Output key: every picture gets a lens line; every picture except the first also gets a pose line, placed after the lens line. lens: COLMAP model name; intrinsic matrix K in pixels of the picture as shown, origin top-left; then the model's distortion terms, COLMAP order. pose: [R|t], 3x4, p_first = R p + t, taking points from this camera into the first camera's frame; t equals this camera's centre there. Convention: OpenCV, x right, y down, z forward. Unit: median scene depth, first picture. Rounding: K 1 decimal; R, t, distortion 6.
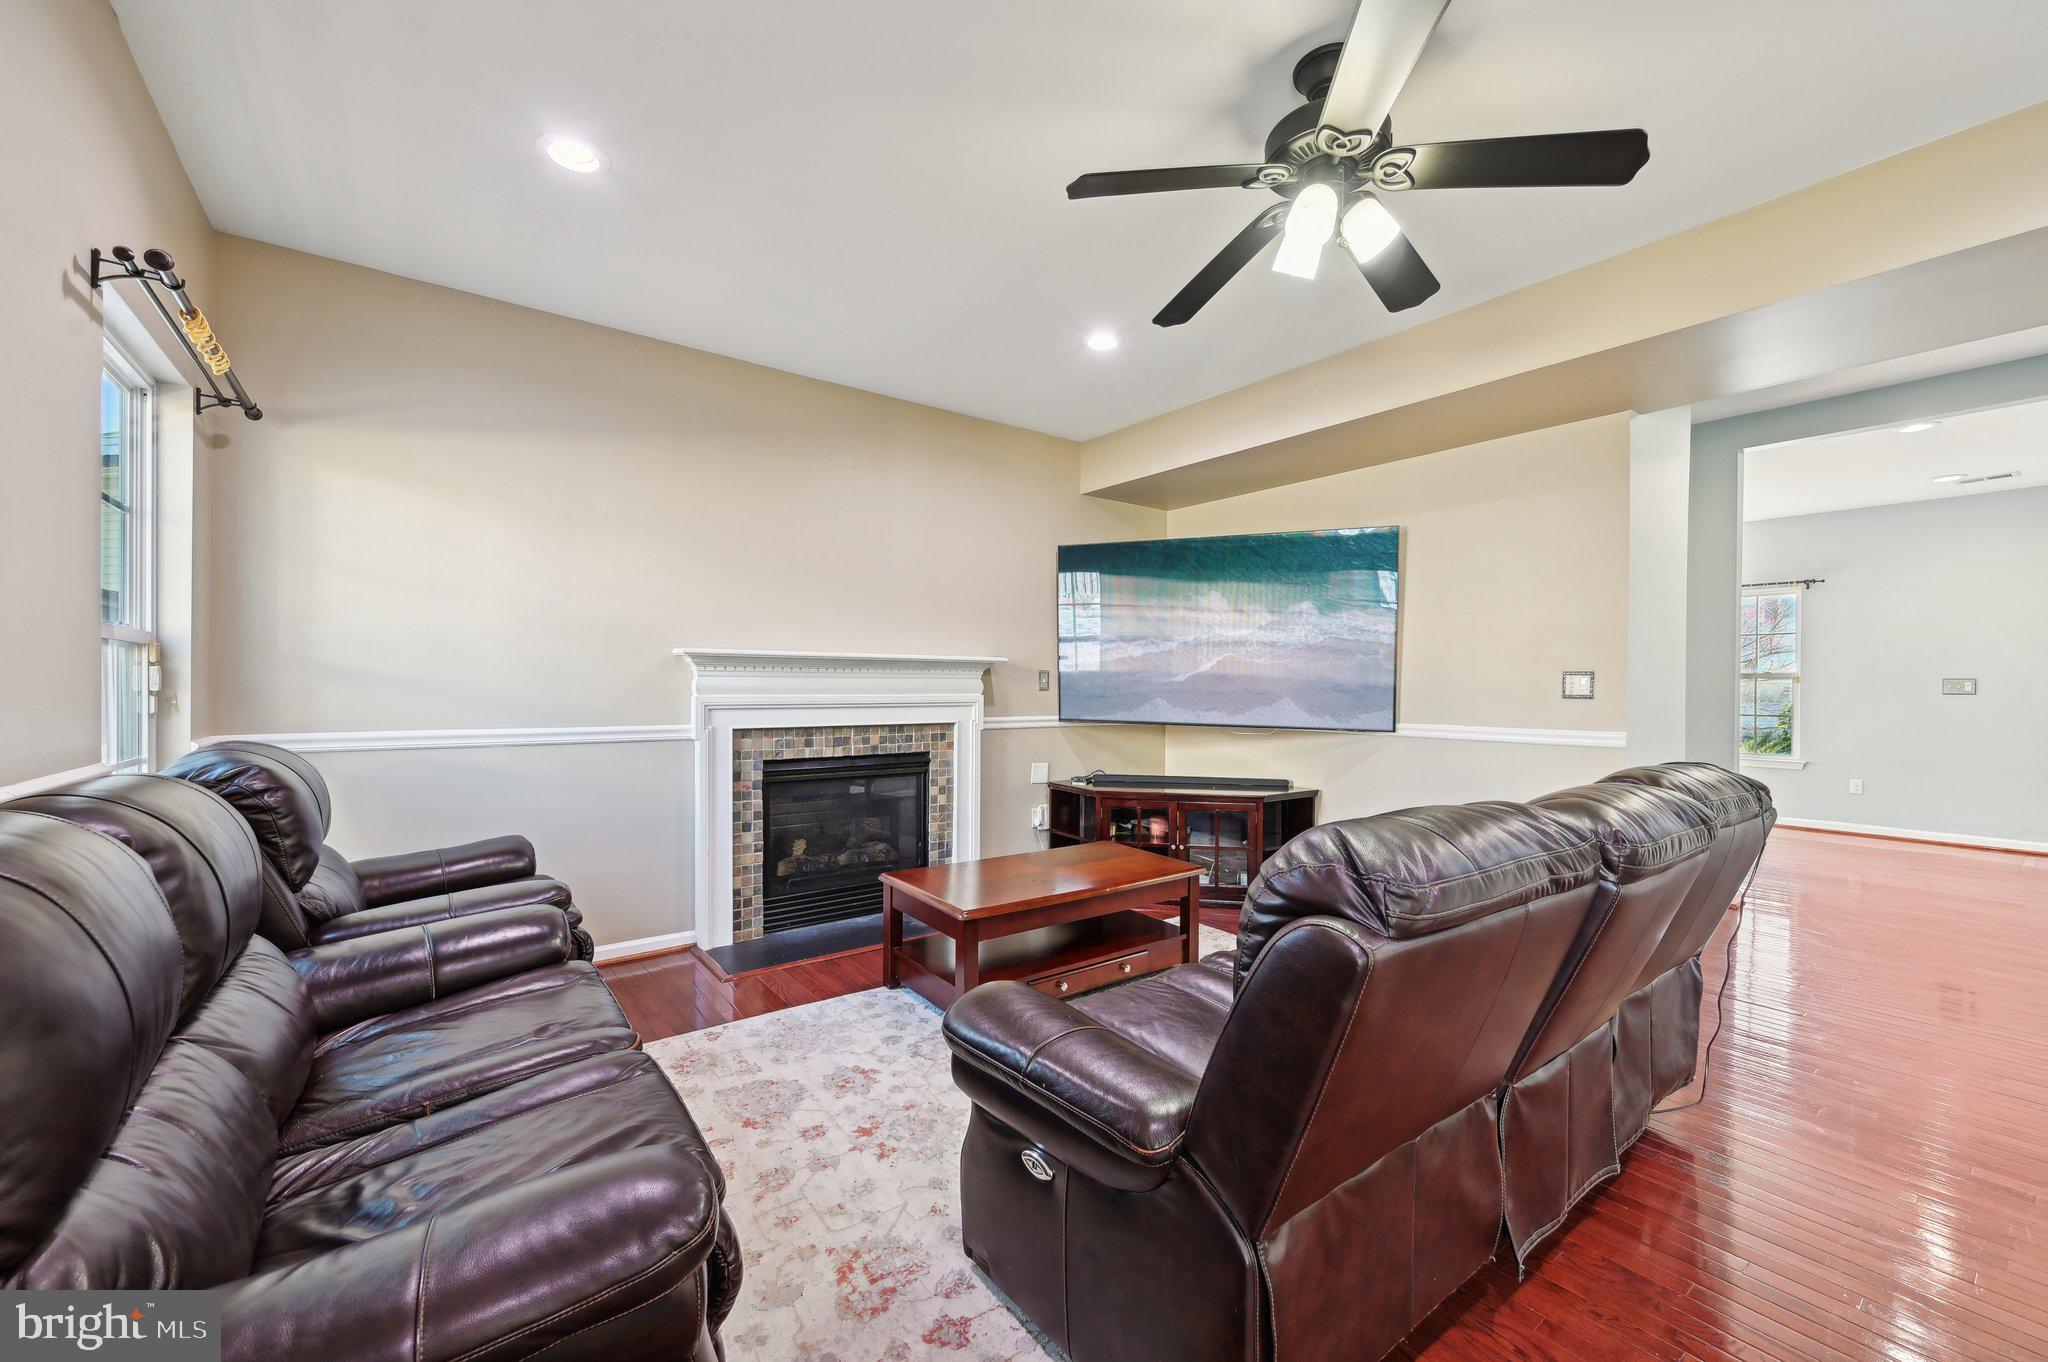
lens RADIAL K [[809.0, 0, 1023.2], [0, 809.0, 685.2], [0, 0, 1]] dist [-0.002137, 0.000527]
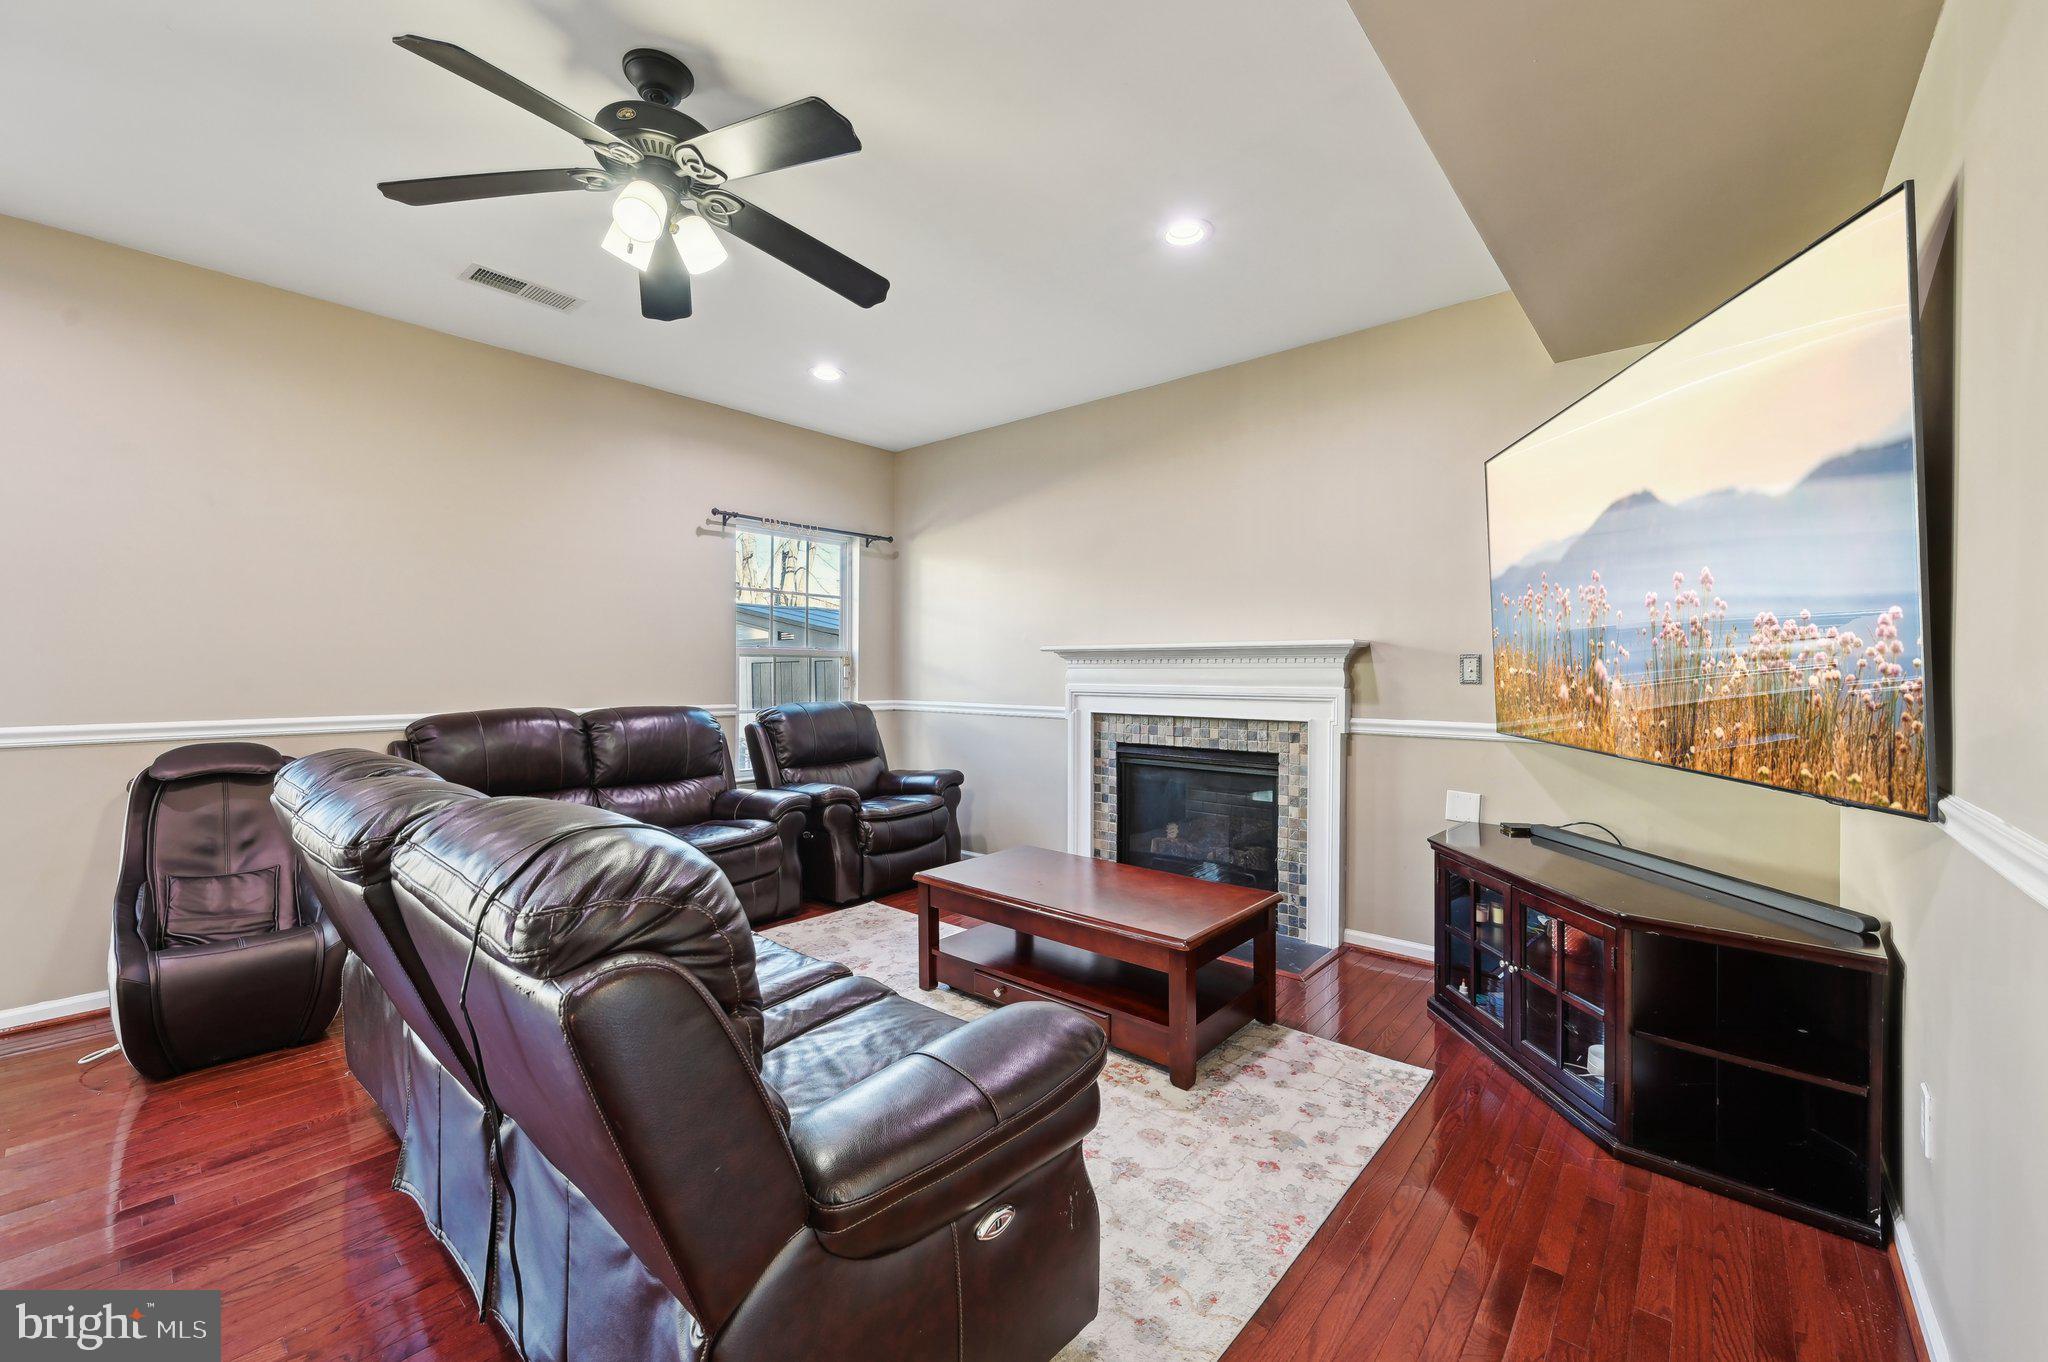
lens RADIAL K [[809.0, 0, 1029.9], [0, 809.0, 664.4], [0, 0, 1]] dist [-0.002137, 0.000527]
pose [[0.221241, -0.019551, -0.975023, 0.728248], [-0.007103, 0.999740, -0.021658, 0.009382], [0.975193, 0.011717, 0.221044, 0.608099]]
